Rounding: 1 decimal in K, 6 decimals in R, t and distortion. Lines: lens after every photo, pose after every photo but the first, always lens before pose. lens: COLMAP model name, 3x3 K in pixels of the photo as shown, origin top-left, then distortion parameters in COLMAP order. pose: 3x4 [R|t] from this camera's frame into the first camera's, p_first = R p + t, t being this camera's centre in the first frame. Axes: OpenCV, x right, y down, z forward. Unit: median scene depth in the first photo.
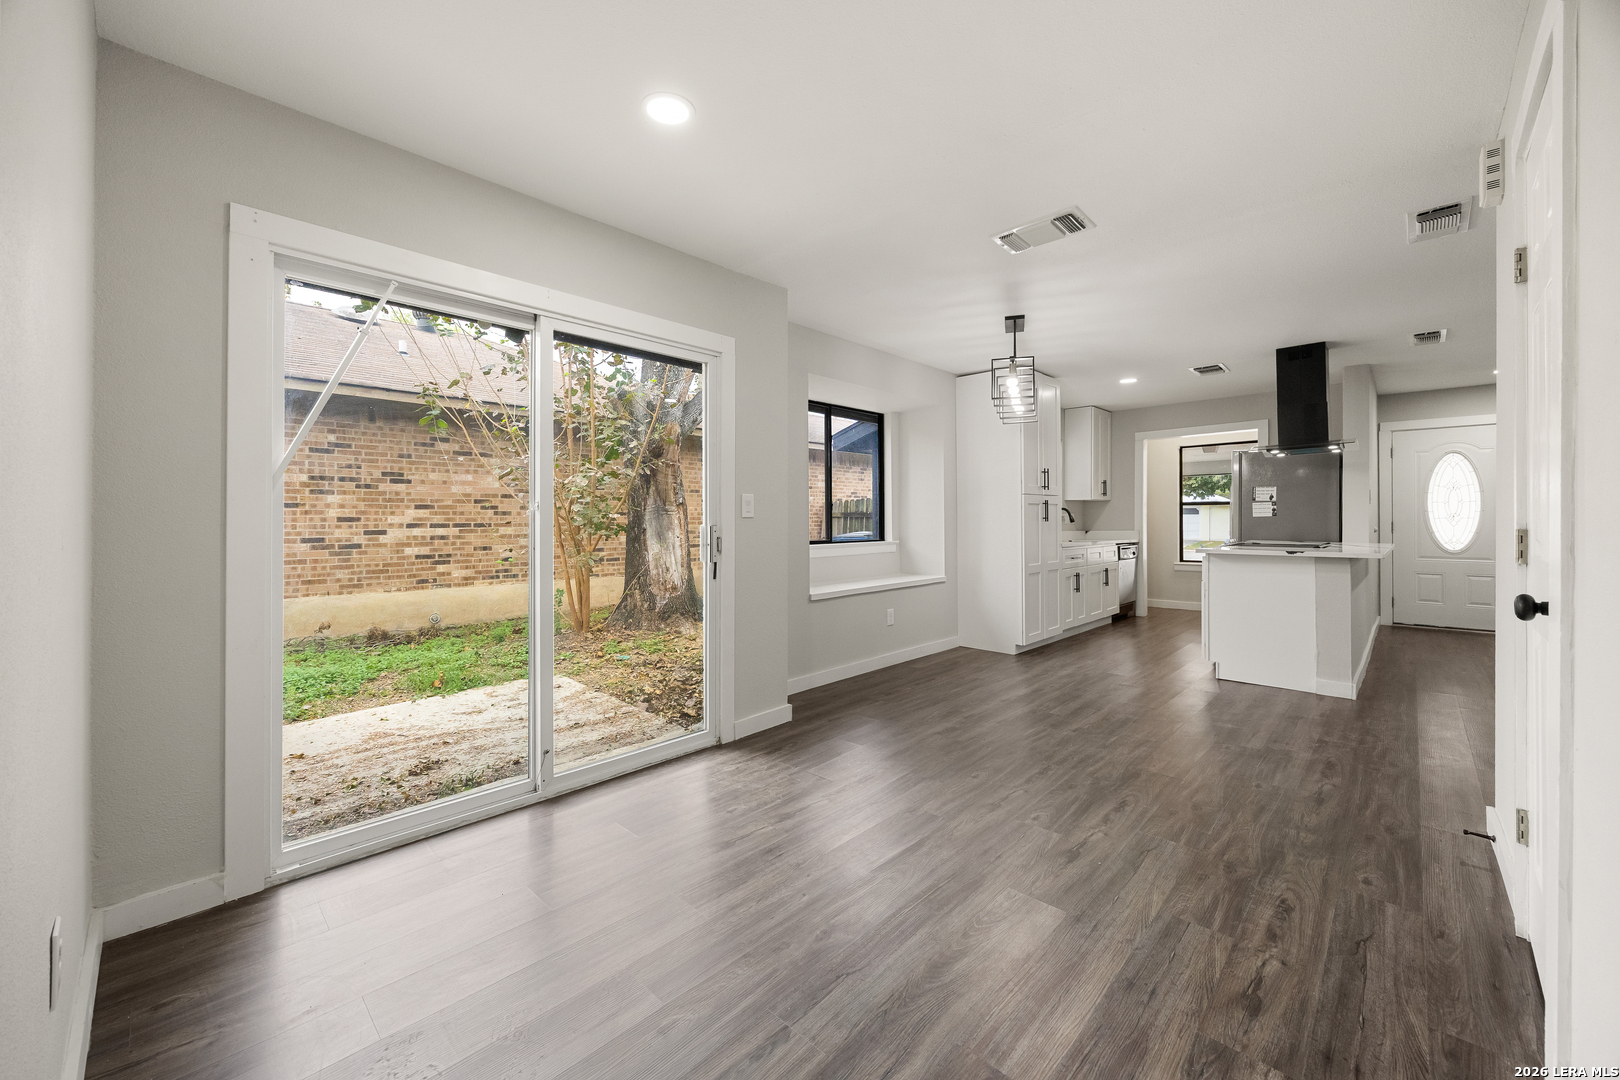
lens RADIAL K [[630.6, 0, 810.3], [0, 630.6, 514.4], [0, 0, 1]] dist [0.002017, -0.001714]
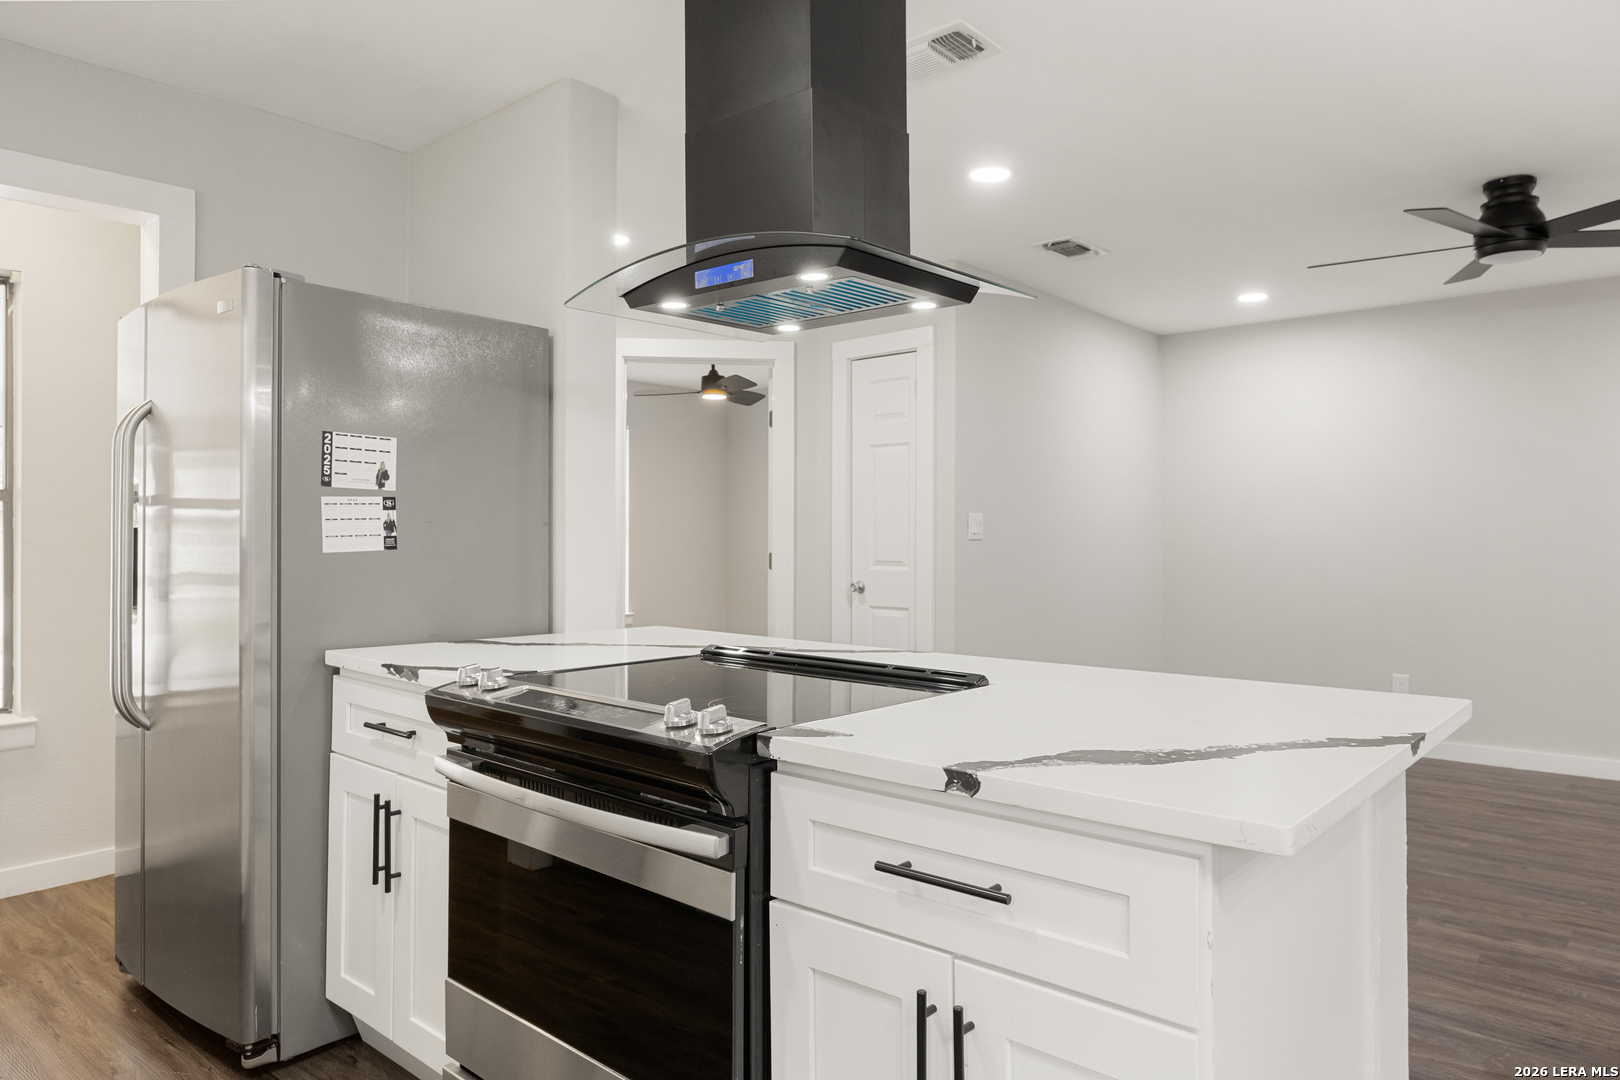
lens RADIAL K [[1025.5, 0, 805.2], [0, 1025.5, 530.6], [0, 0, 1]] dist [-0.000936, -0.000383]
pose [[-0.044791, 0.004569, 0.998986, 0.298117], [-0.008966, 0.999947, -0.004975, -0.004553], [-0.998956, -0.009180, -0.044748, 0.830978]]
